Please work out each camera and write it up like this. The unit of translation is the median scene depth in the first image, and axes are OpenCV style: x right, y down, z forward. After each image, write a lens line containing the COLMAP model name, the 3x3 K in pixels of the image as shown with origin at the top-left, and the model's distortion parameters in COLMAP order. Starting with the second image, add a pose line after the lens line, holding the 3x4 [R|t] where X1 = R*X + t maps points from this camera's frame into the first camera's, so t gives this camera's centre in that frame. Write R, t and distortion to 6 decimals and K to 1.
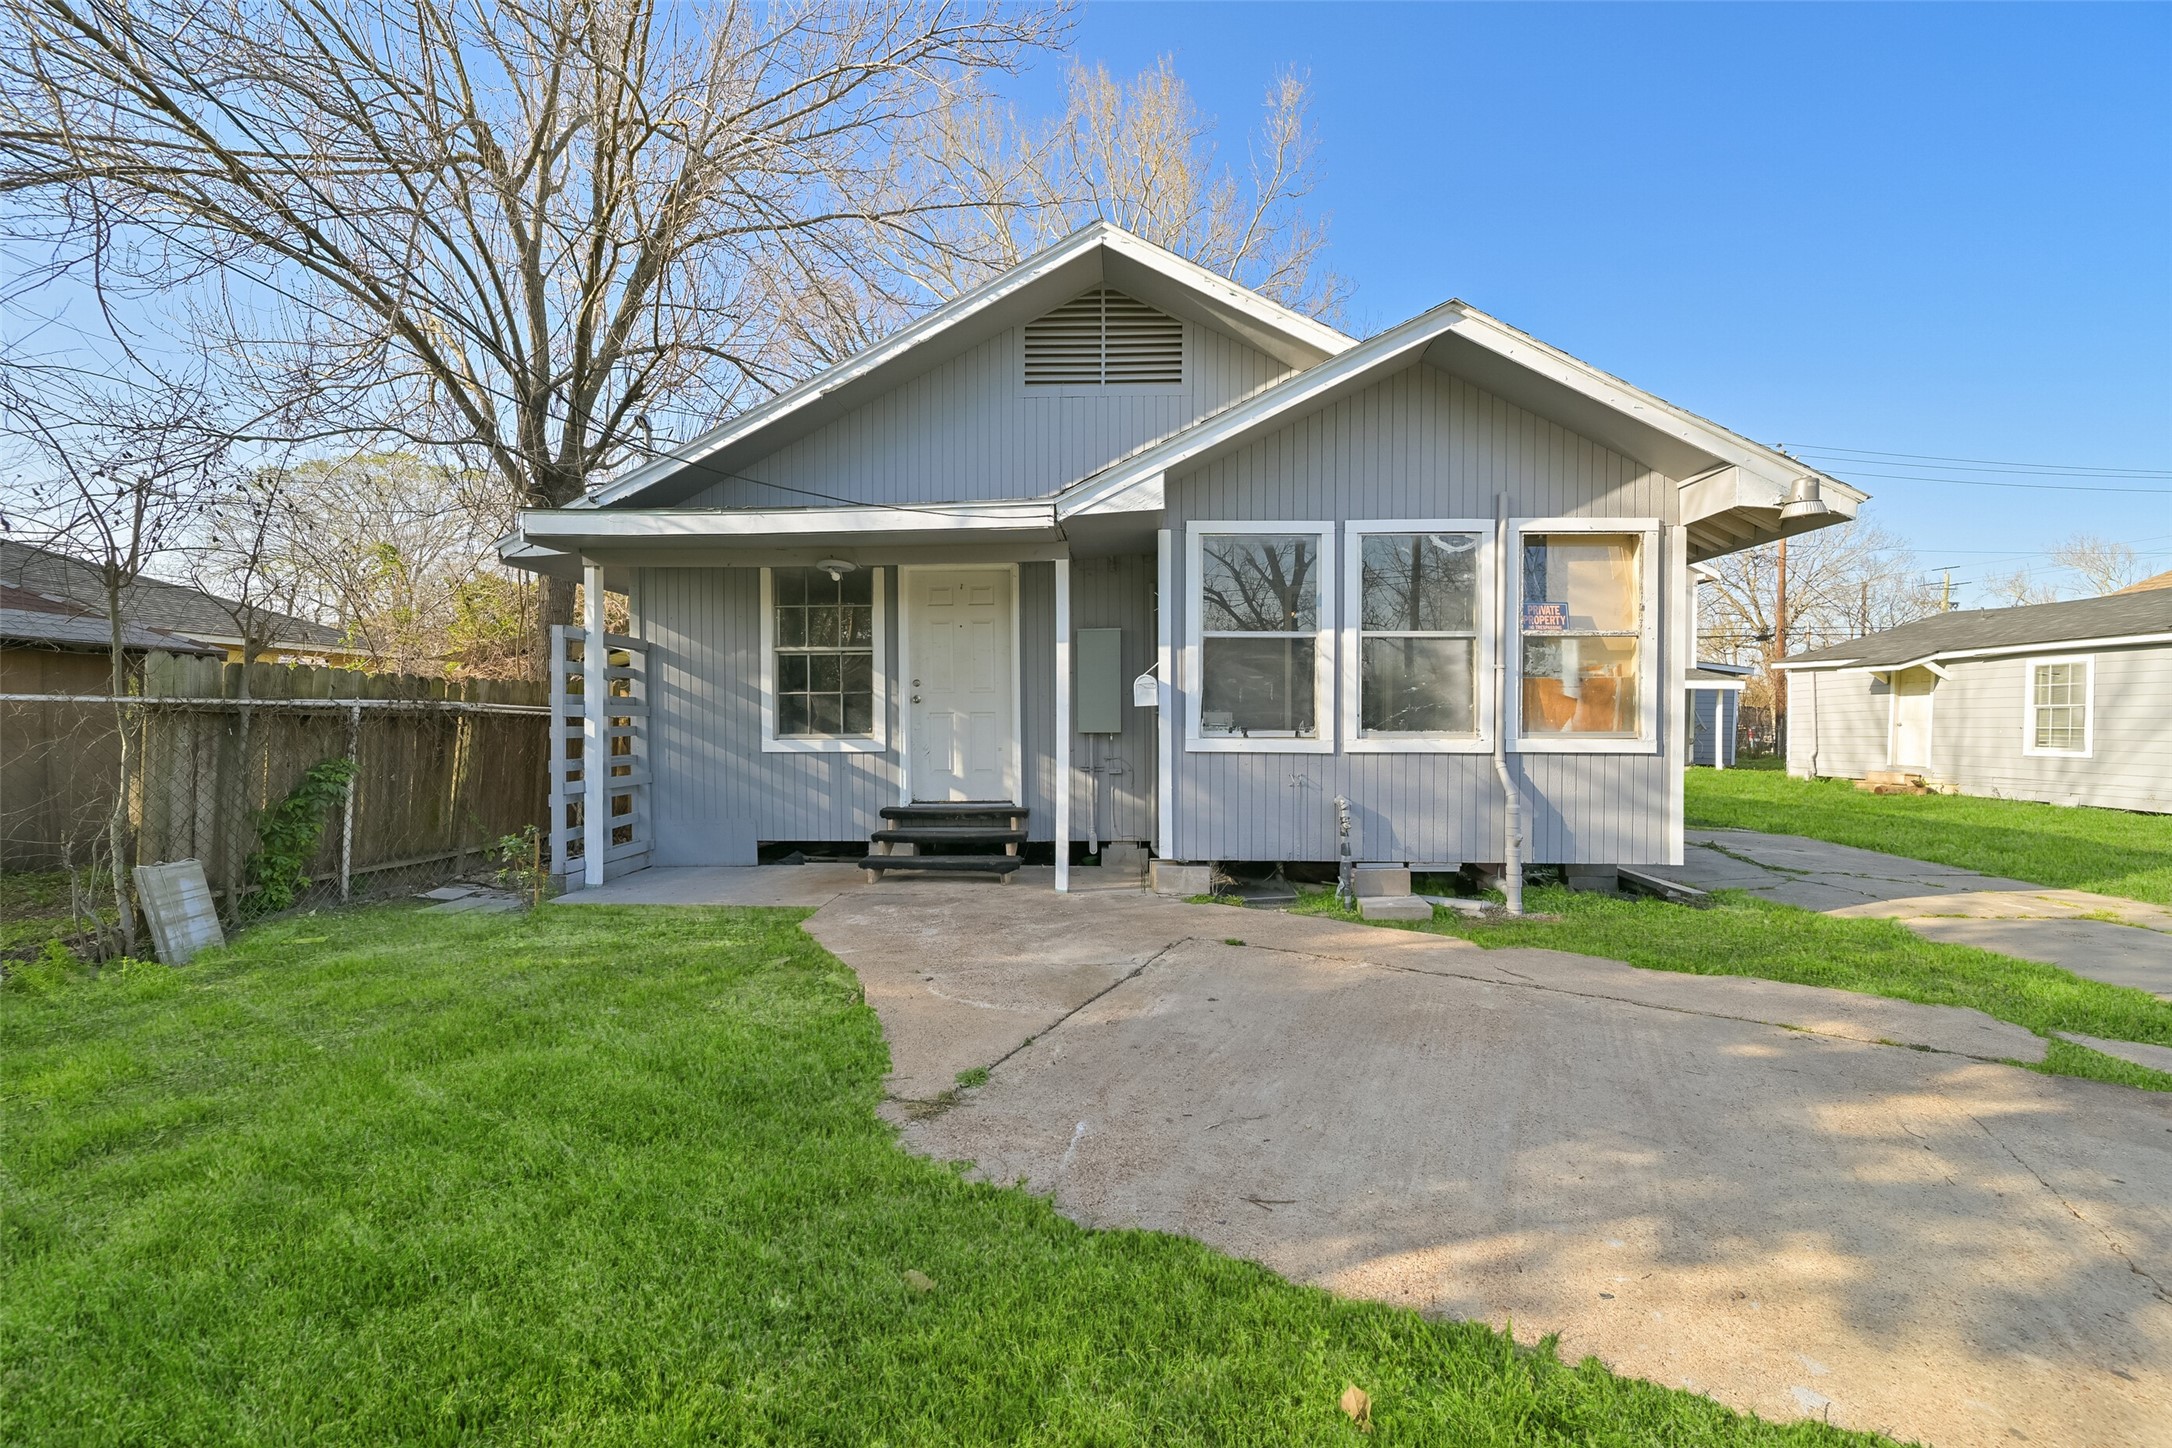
lens RADIAL K [[849.0, 0, 1092.1], [0, 849.0, 729.2], [0, 0, 1]] dist [-0.000510, -0.000060]
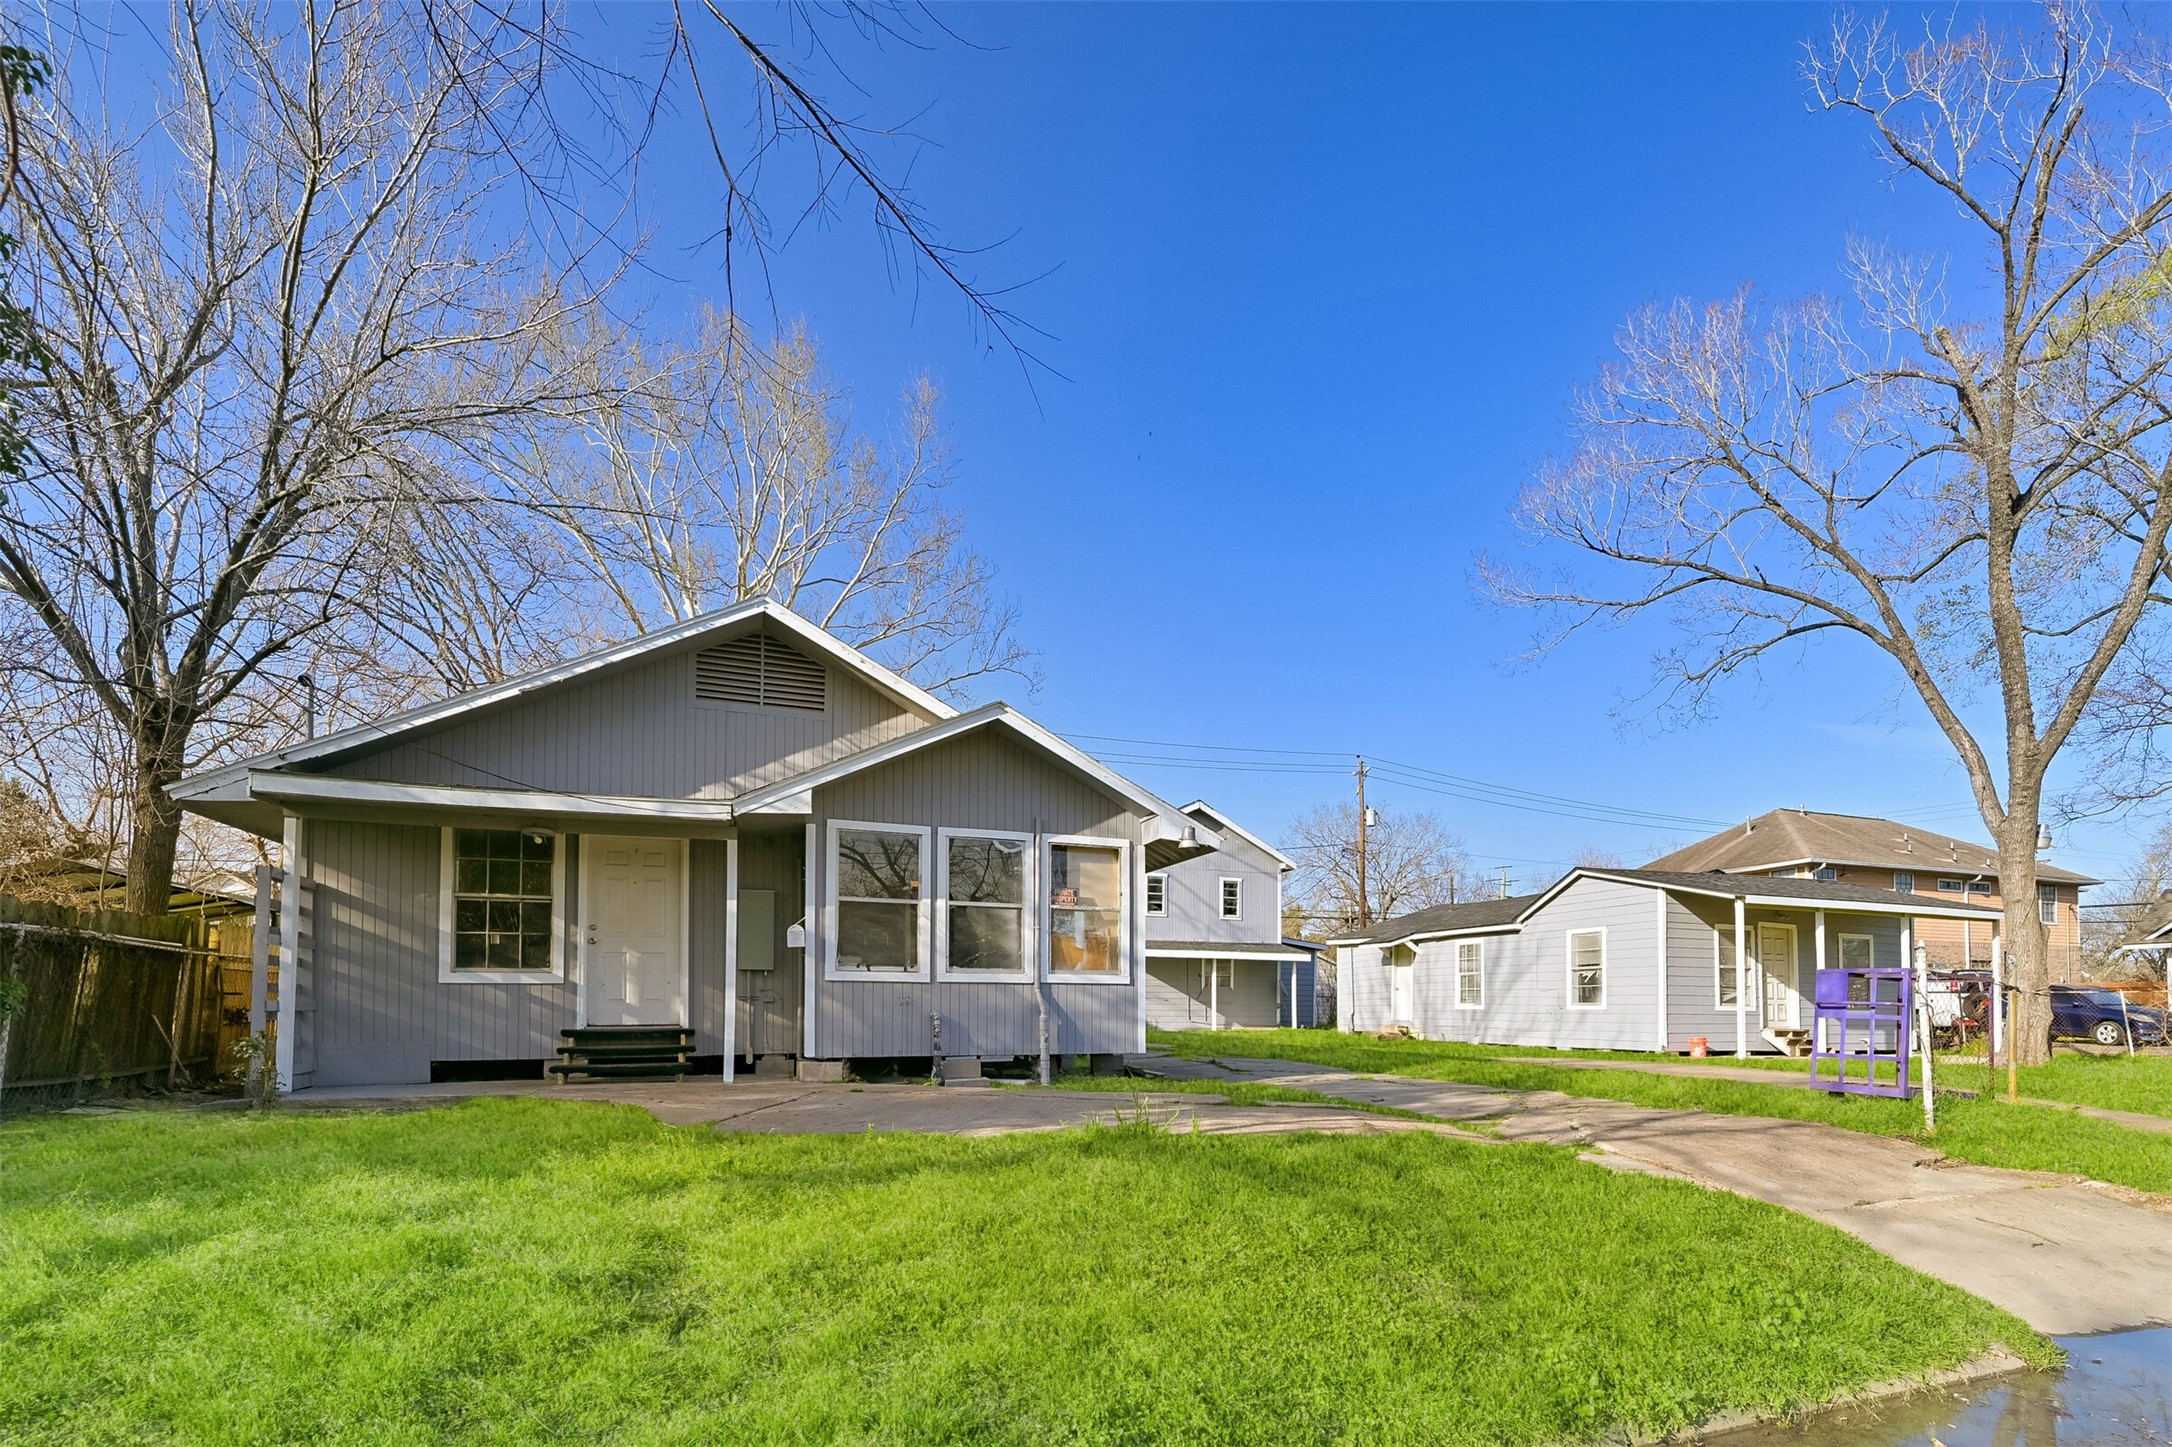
lens RADIAL K [[849.0, 0, 1112.4], [0, 849.0, 961.9], [0, 0, 1]] dist [-0.000510, -0.000060]
pose [[0.906080, 0.012785, 0.422914, -0.051304], [0.002865, 0.999335, -0.036349, 0.045574], [-0.423098, 0.034147, 0.905440, -0.454406]]
